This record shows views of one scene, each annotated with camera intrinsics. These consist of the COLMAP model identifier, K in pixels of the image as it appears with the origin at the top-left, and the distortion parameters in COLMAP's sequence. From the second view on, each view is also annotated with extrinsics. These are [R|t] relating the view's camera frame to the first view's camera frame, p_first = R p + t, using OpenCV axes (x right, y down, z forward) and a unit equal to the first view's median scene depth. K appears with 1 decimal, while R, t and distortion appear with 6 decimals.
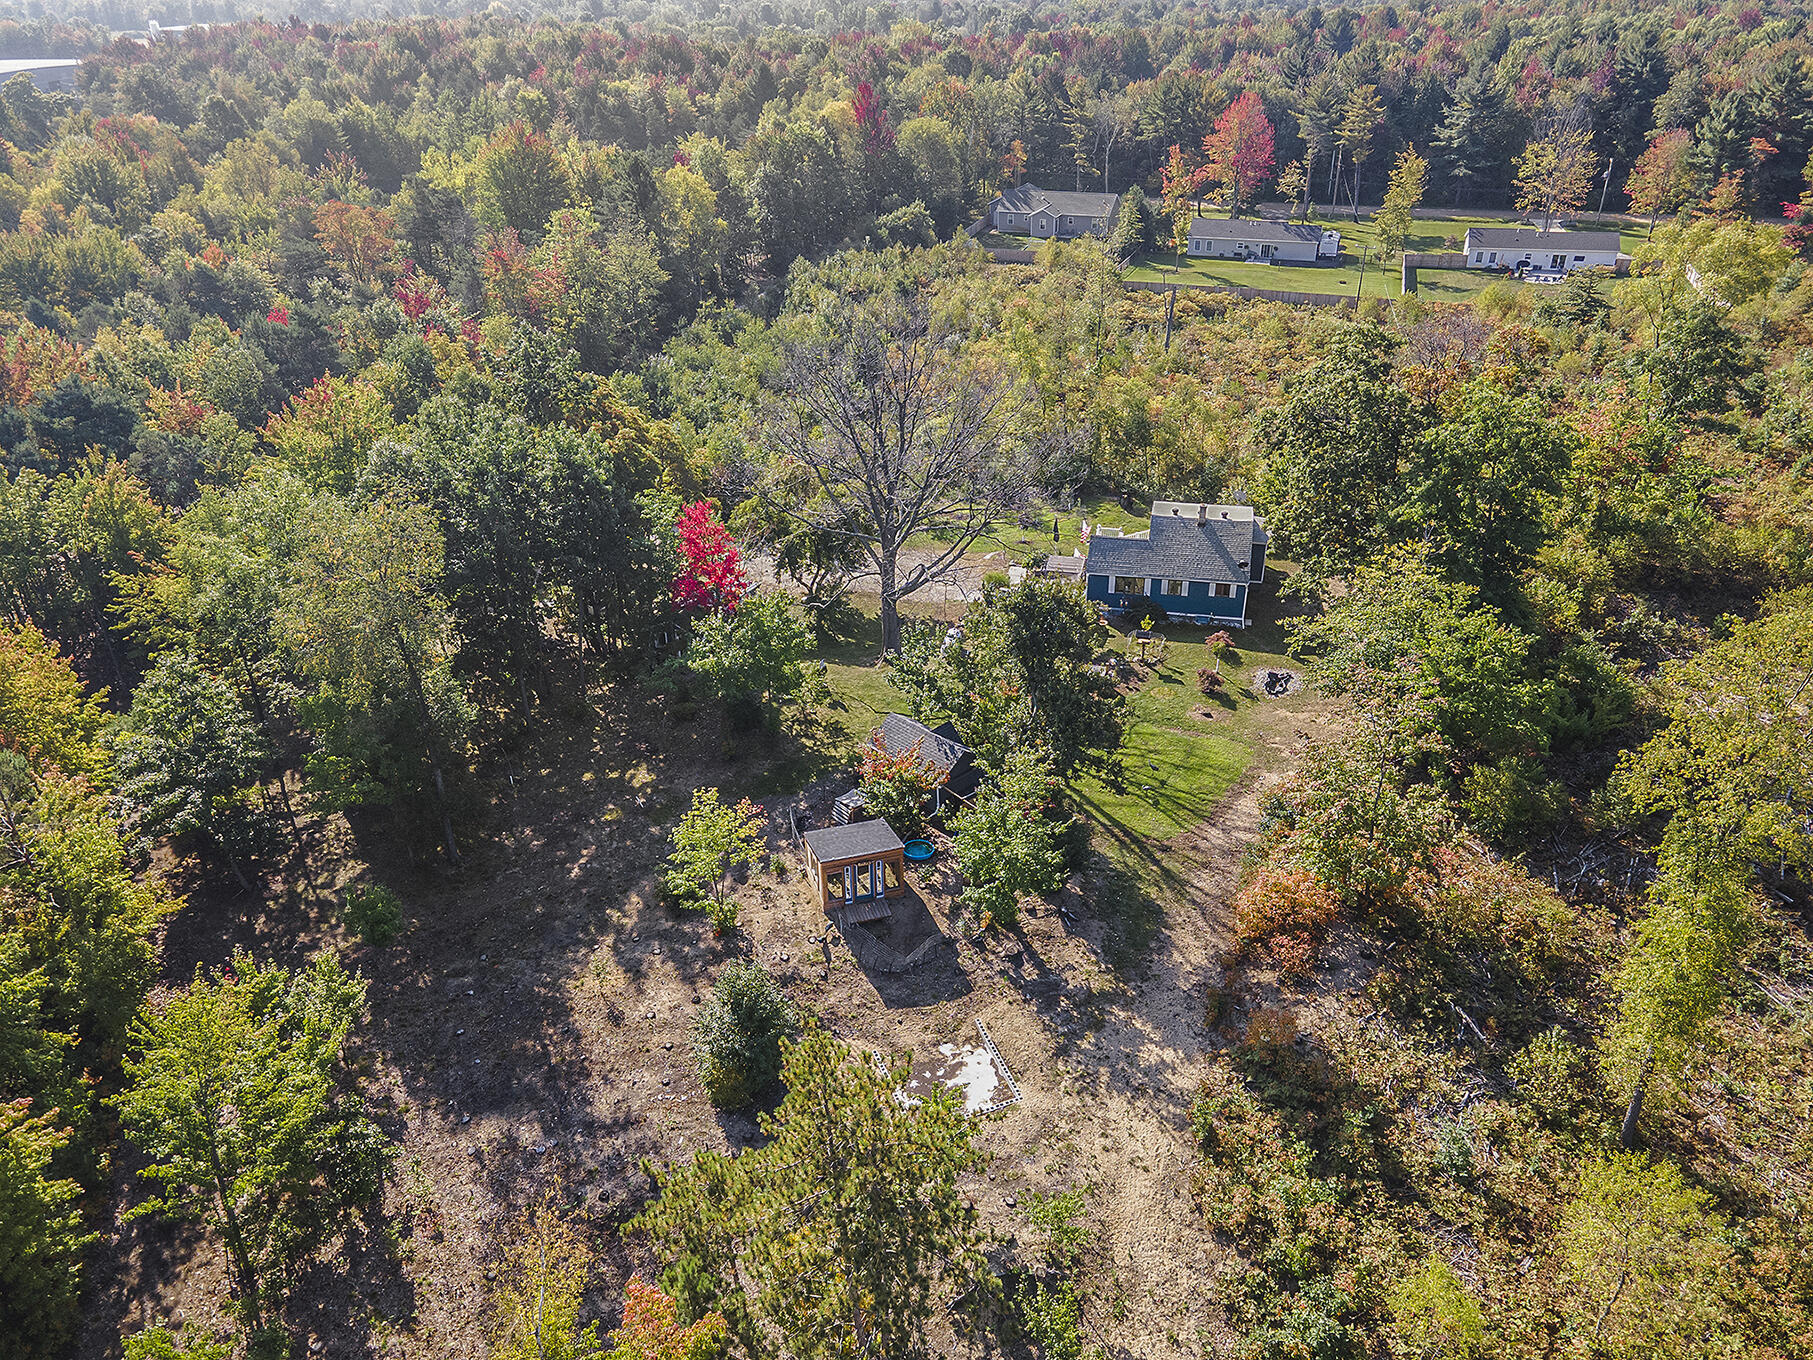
lens RADIAL K [[1334.6, 0, 905.4], [0, 1334.6, 659.6], [0, 0, 1]] dist [0.055640, 0.005229]
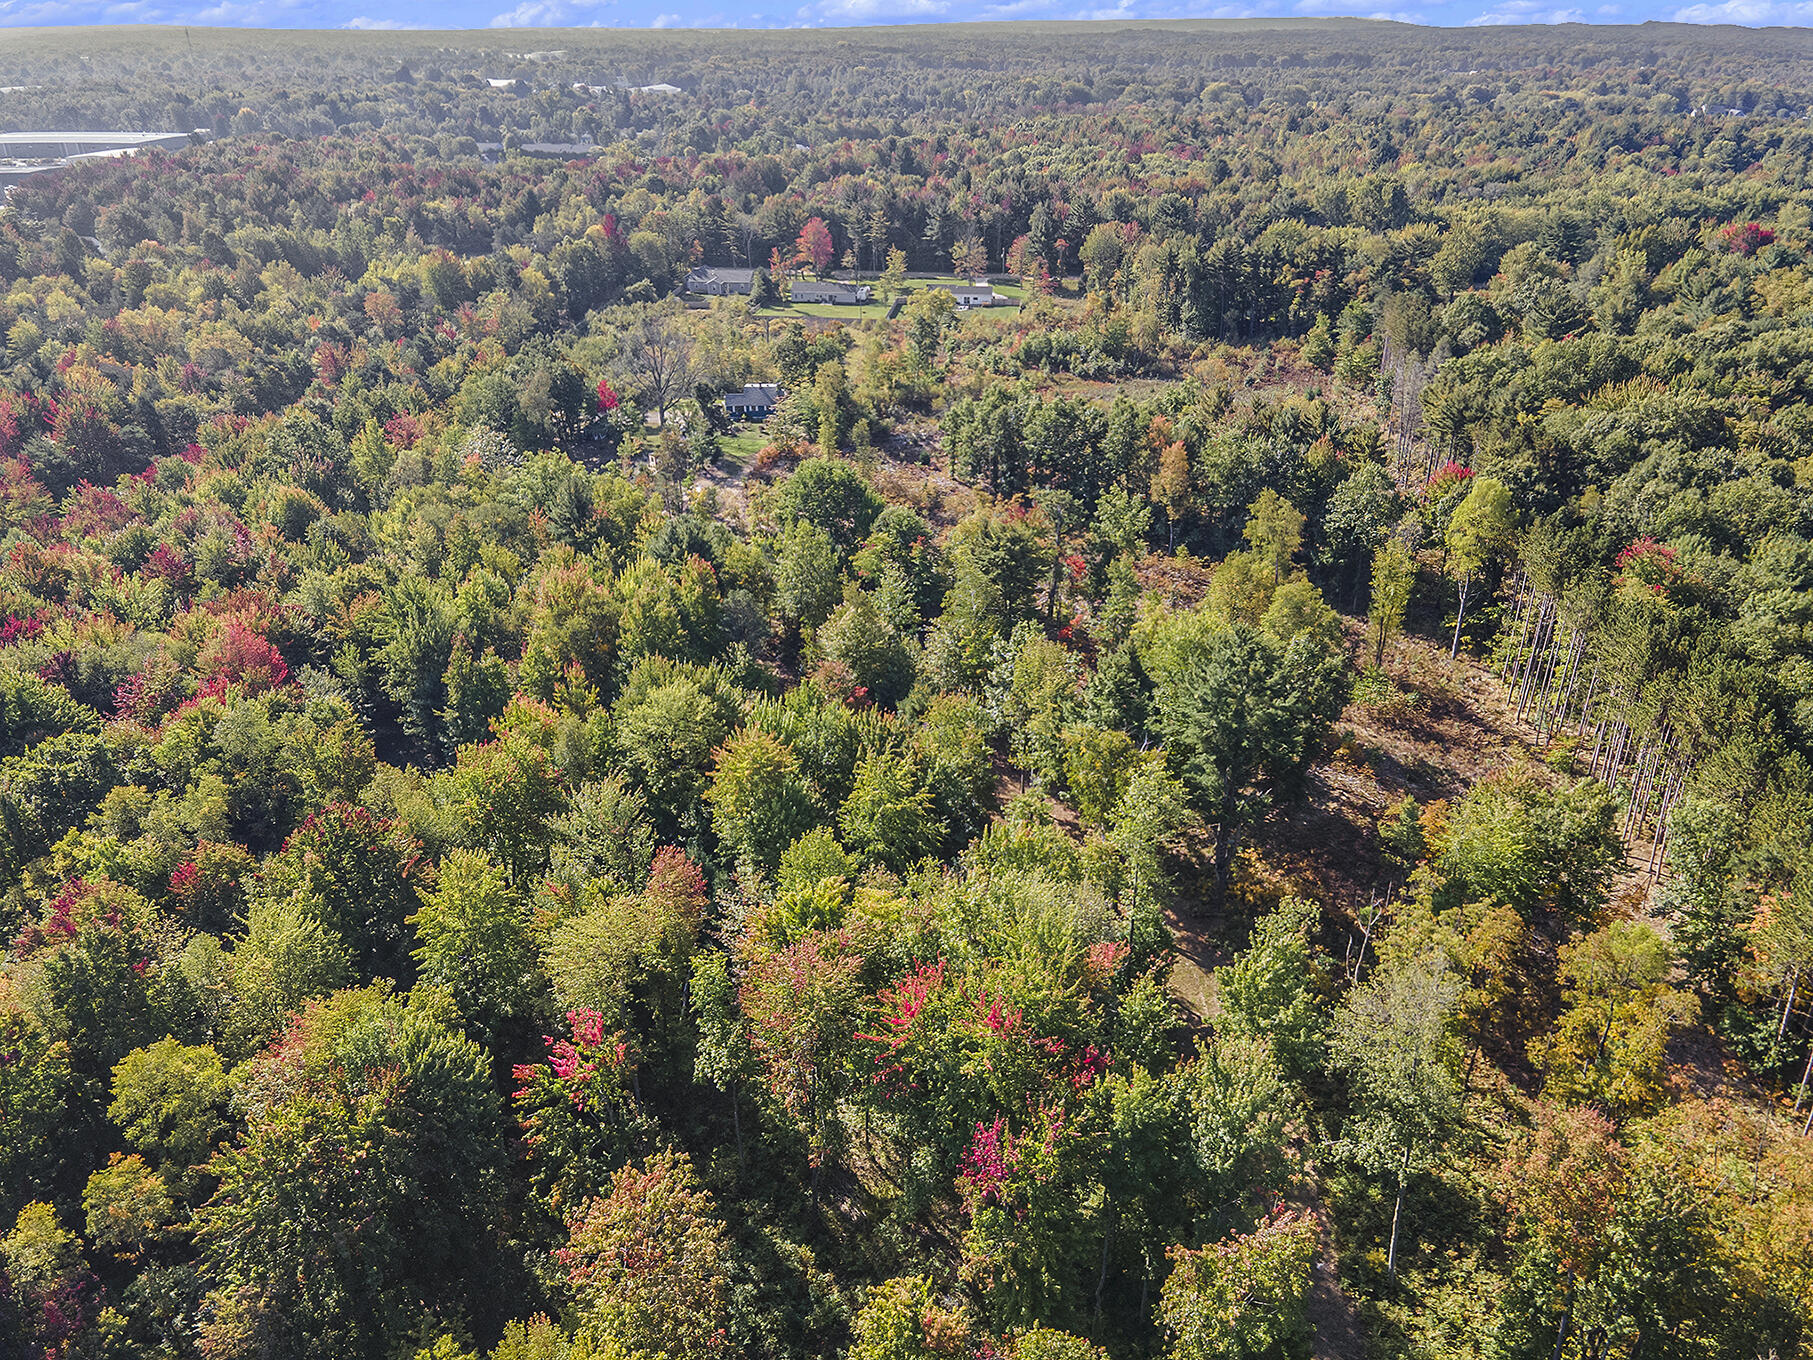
lens RADIAL K [[1334.6, 0, 905.4], [0, 1334.6, 659.6], [0, 0, 1]] dist [0.055640, 0.005229]
pose [[0.977139, -0.093506, 0.190933, -0.041968], [0.099559, 0.994781, -0.022337, 0.254652], [-0.187848, 0.040835, 0.981349, -0.847166]]
